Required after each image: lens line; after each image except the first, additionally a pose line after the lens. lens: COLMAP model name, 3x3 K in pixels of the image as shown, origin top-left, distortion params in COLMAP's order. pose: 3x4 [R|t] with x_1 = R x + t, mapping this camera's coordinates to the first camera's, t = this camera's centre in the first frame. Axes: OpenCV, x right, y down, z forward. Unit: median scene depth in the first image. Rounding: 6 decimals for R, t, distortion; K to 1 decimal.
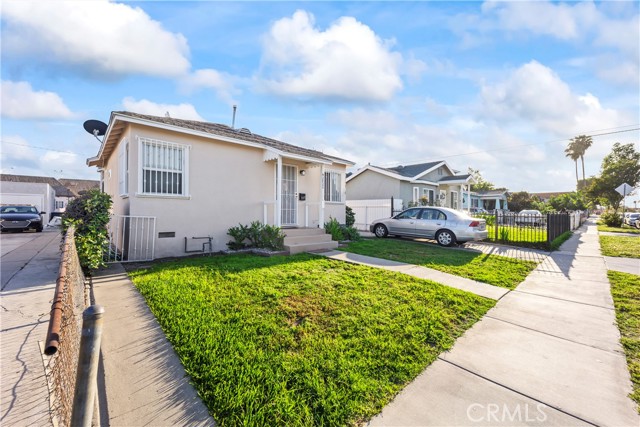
lens RADIAL K [[259.6, 0, 318.7], [0, 259.6, 212.6], [0, 0, 1]] dist [0.030903, -0.016040]
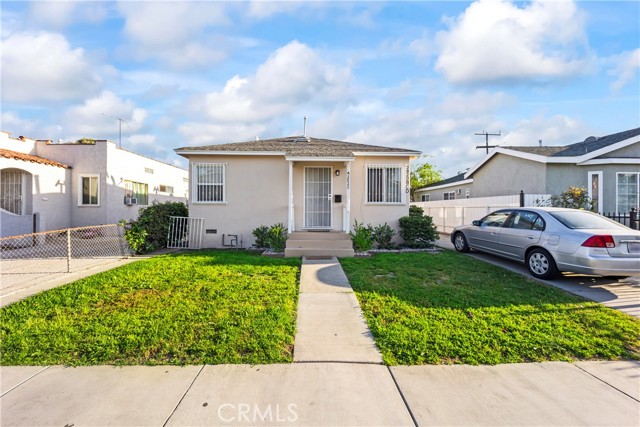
lens RADIAL K [[259.6, 0, 318.7], [0, 259.6, 212.6], [0, 0, 1]] dist [0.030903, -0.016040]
pose [[0.741454, 0.002973, -0.670997, 0.519088], [-0.001329, 0.999995, 0.002962, -0.012655], [0.671002, -0.001304, 0.741455, 0.258186]]
